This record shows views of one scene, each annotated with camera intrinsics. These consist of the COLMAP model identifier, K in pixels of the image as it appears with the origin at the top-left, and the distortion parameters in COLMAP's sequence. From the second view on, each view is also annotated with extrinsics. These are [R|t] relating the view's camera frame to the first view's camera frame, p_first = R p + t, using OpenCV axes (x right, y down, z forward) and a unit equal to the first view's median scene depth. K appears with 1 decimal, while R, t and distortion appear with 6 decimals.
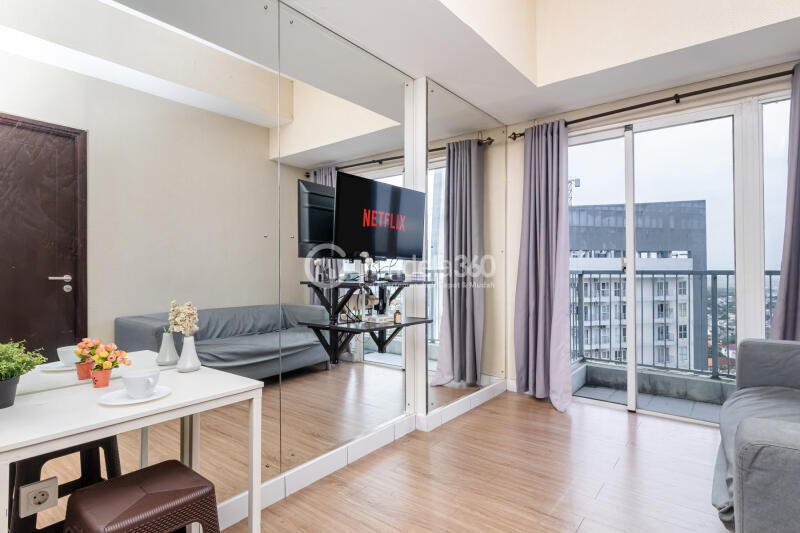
lens RADIAL K [[427.6, 0, 400.0], [0, 427.6, 266.5], [0, 0, 1]] dist [-0.004157, 0.000948]
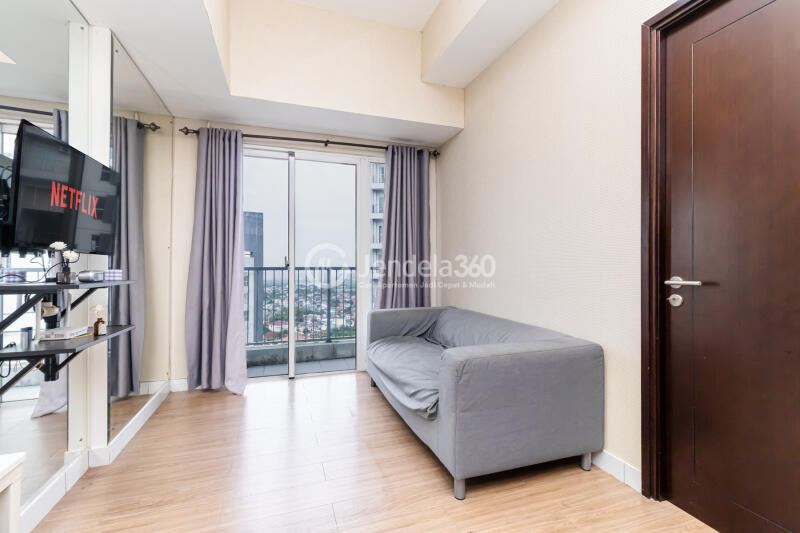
lens RADIAL K [[373.2, 0, 417.3], [0, 373.2, 265.1], [0, 0, 1]] dist [-0.000967, -0.000042]
pose [[0.515423, 0.003200, 0.856930, -0.207977], [-0.006476, 0.999979, 0.000162, 0.000646], [-0.856912, -0.005633, 0.515433, 0.106493]]
